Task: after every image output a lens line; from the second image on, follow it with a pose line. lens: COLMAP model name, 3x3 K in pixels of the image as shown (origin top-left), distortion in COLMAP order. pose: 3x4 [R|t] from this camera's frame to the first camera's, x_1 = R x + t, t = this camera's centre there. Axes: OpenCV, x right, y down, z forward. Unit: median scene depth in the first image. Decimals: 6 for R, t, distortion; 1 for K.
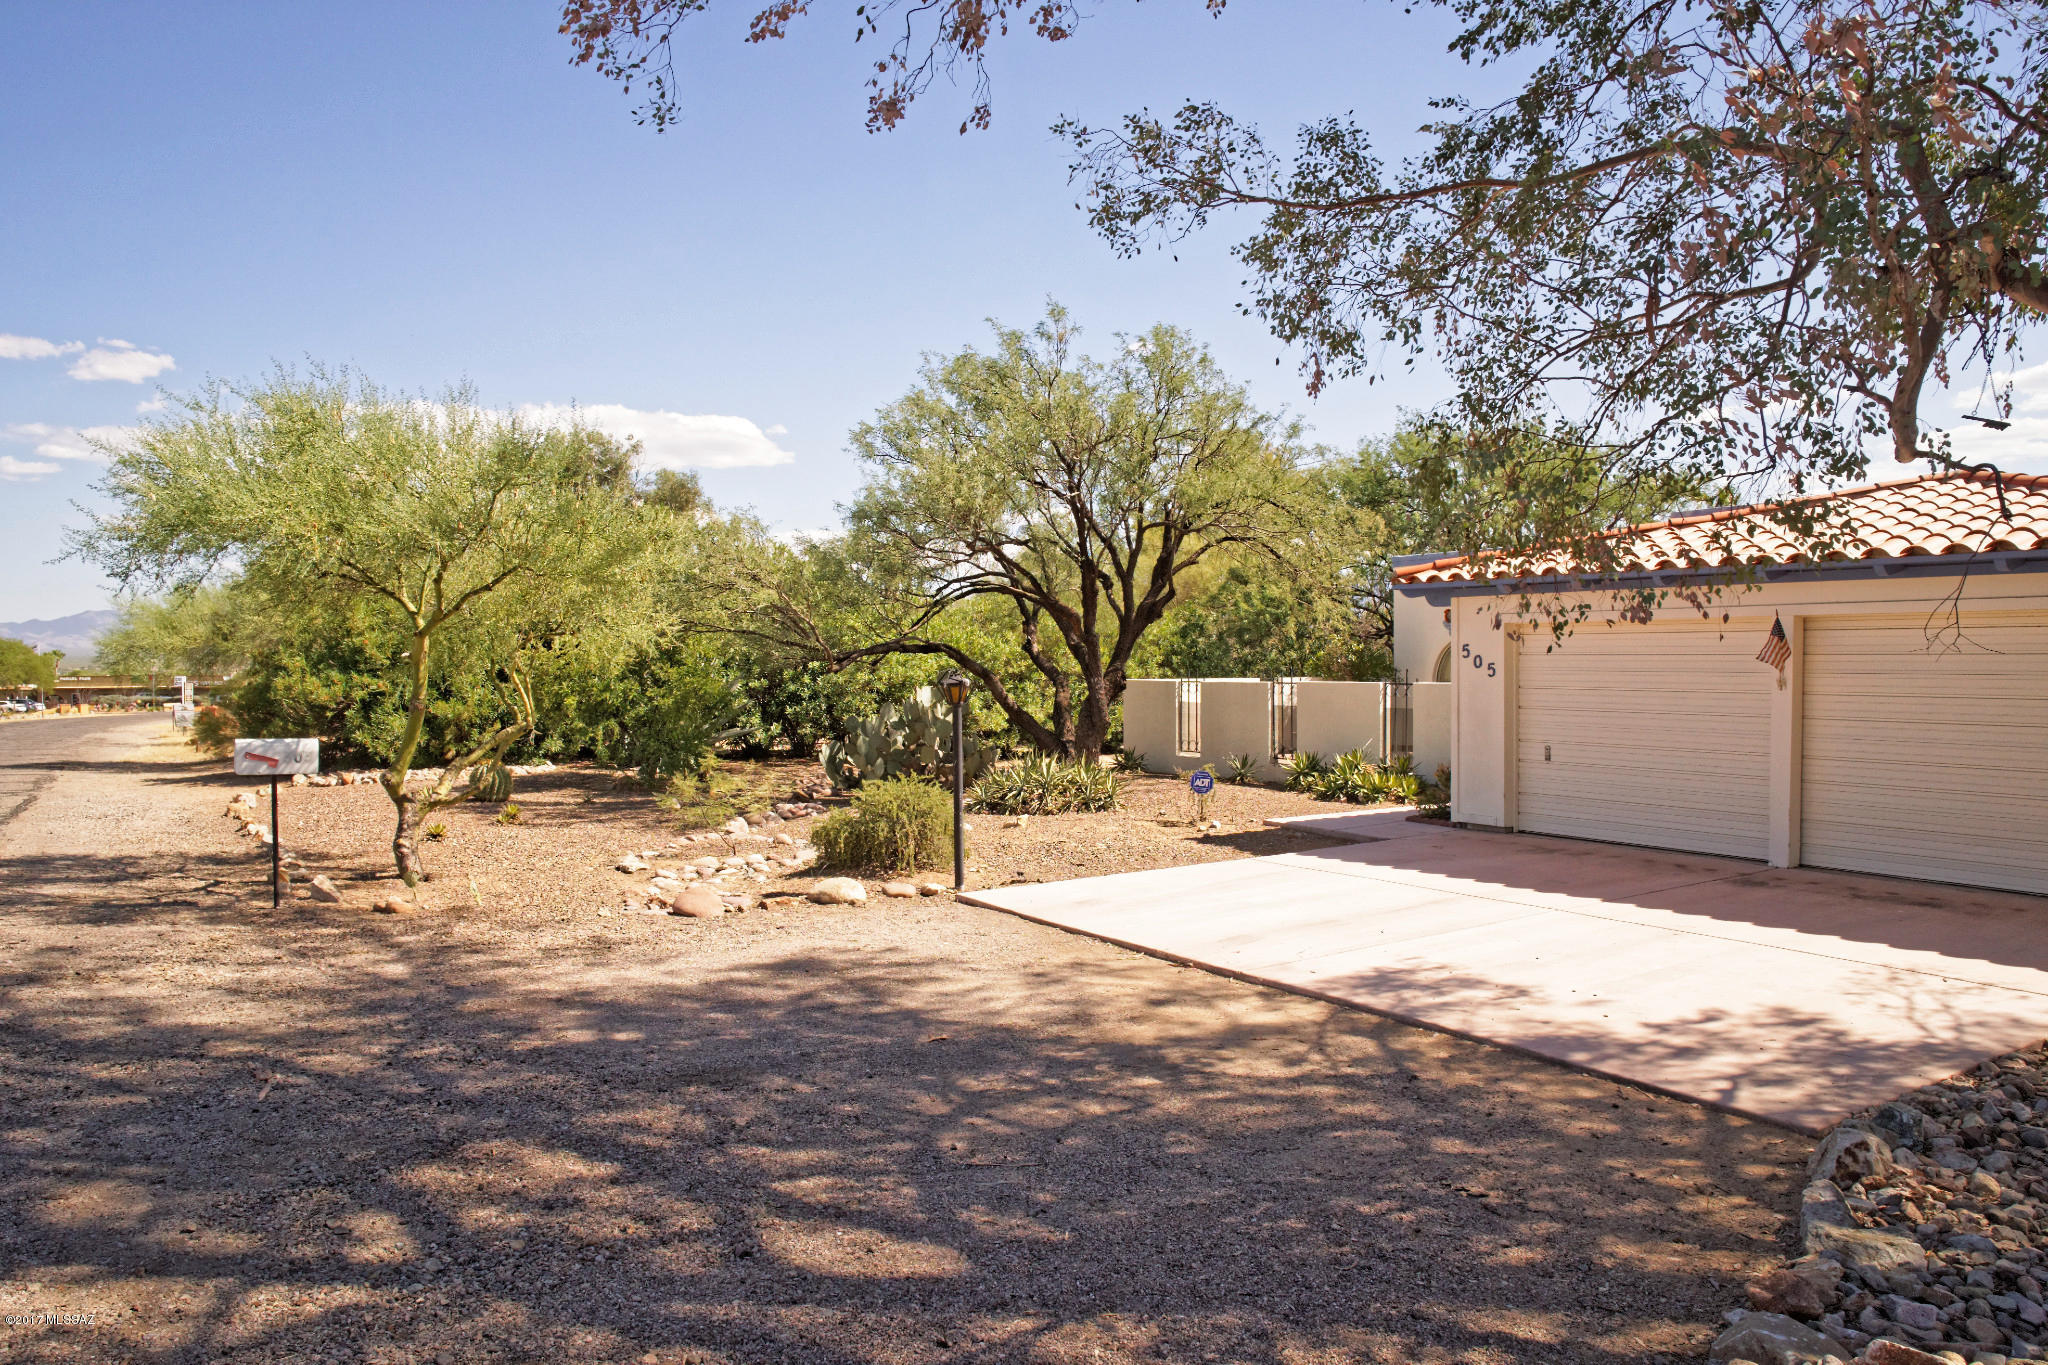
lens RADIAL K [[1334.2, 0, 1031.8], [0, 1334.2, 698.4], [0, 0, 1]] dist [-0.024261, -0.001177]
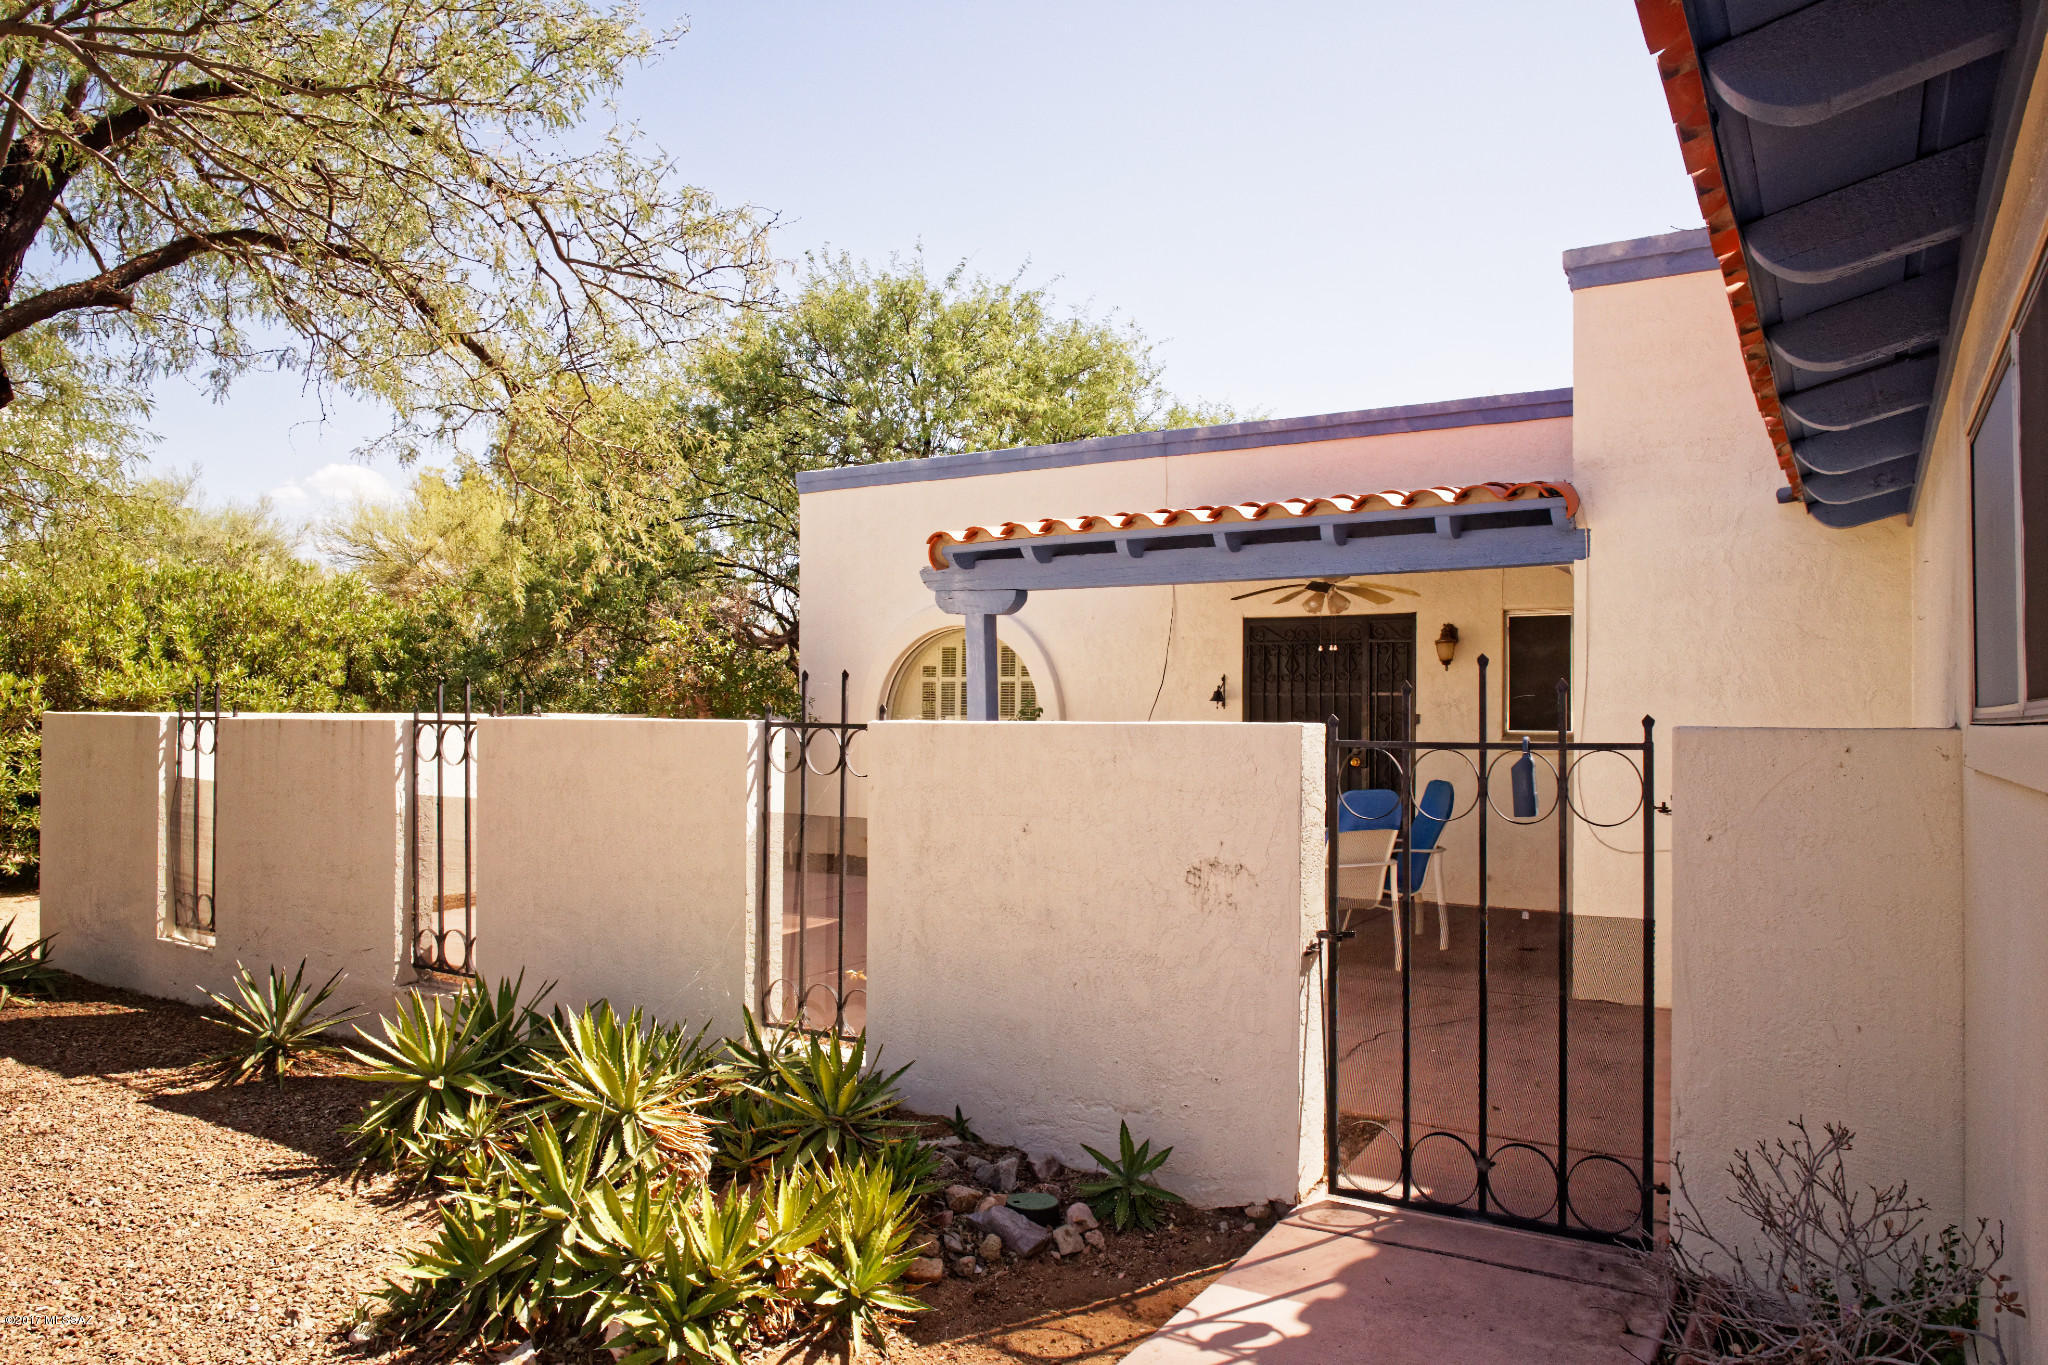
lens RADIAL K [[1374.8, 0, 1024.0], [0, 1374.8, 682.5], [0, 0, 1]] dist [-0.087043, -0.000427]
pose [[0.910035, 0.020410, 0.414029, 0.195513], [-0.000400, 0.998830, -0.048359, -0.006334], [-0.414531, 0.043843, 0.908978, 0.714845]]
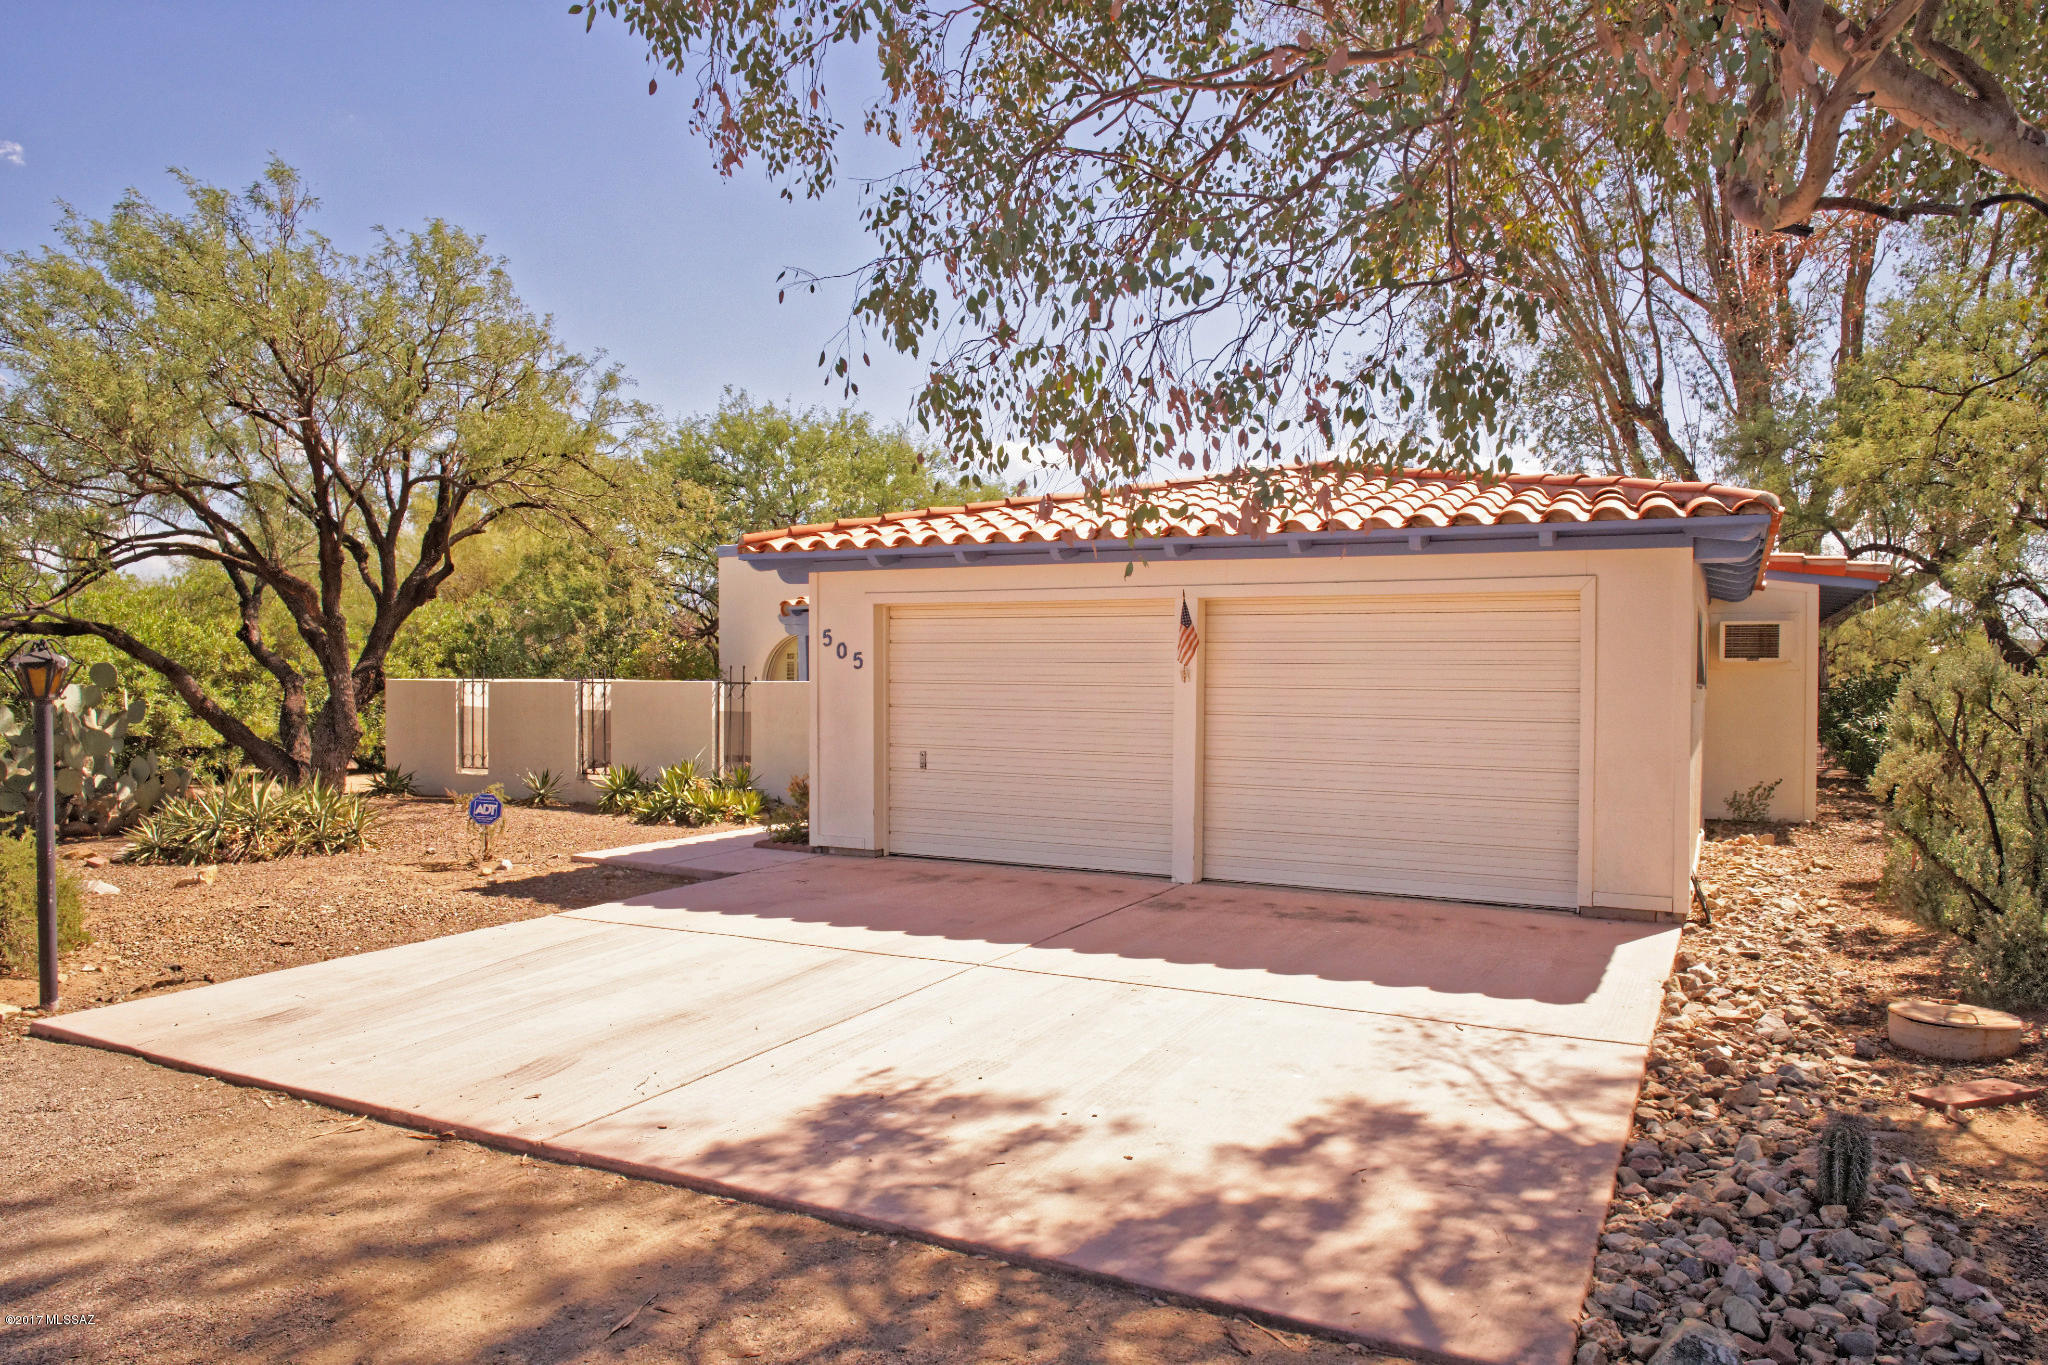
lens RADIAL K [[1334.2, 0, 1031.8], [0, 1334.2, 698.4], [0, 0, 1]] dist [-0.024261, -0.001177]
pose [[0.872988, 0.000059, 0.487741, 0.024336], [0.004276, 0.999961, -0.007774, 0.006201], [-0.487722, 0.008872, 0.872954, 0.154653]]
